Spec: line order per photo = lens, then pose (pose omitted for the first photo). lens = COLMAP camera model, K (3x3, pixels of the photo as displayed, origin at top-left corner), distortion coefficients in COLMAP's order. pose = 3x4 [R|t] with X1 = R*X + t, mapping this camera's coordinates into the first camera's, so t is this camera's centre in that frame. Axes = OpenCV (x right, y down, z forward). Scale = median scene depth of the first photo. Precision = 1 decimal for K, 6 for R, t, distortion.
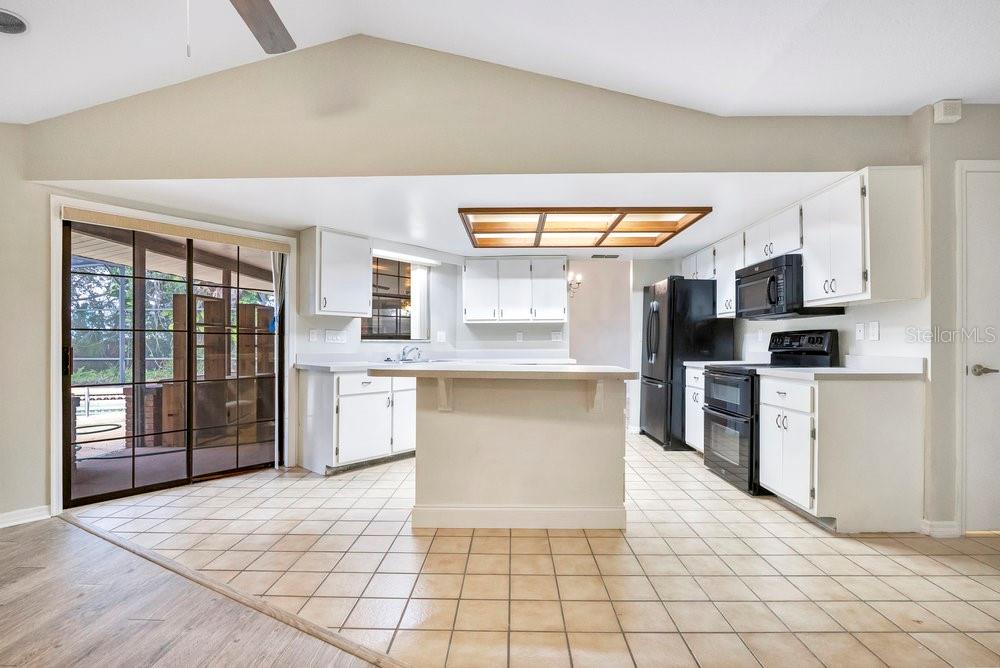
lens RADIAL K [[468.1, 0, 501.7], [0, 468.1, 340.8], [0, 0, 1]] dist [-0.010215, -0.000462]
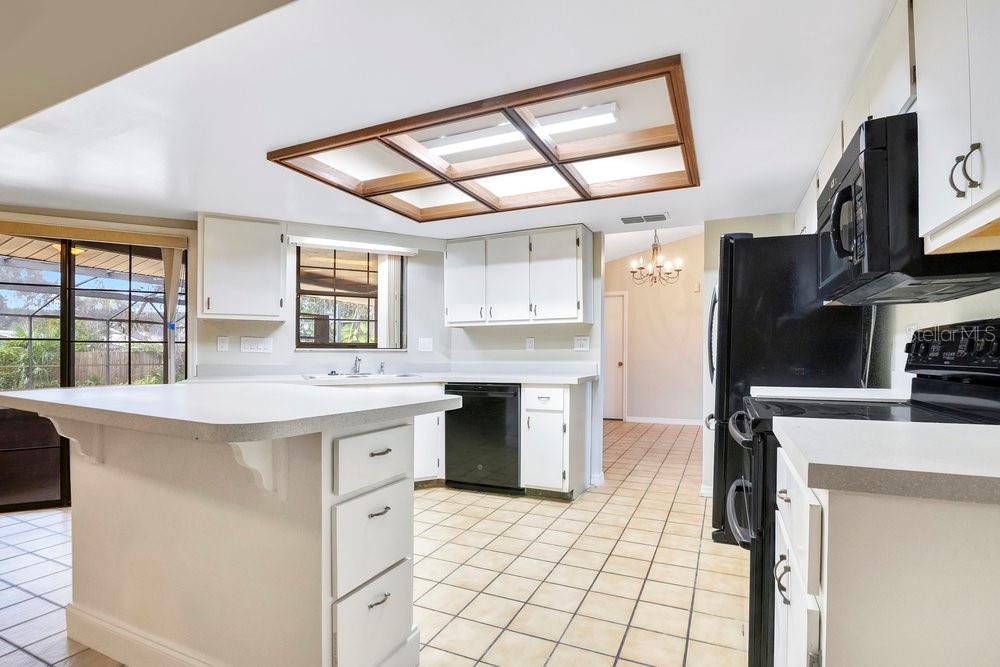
lens RADIAL K [[468.1, 0, 501.7], [0, 468.1, 340.3], [0, 0, 1]] dist [-0.010215, -0.000462]
pose [[0.909144, -0.009572, -0.416372, 0.467160], [0.000355, 0.999753, -0.022209, 0.001988], [0.416482, 0.020044, 0.908923, 0.502733]]
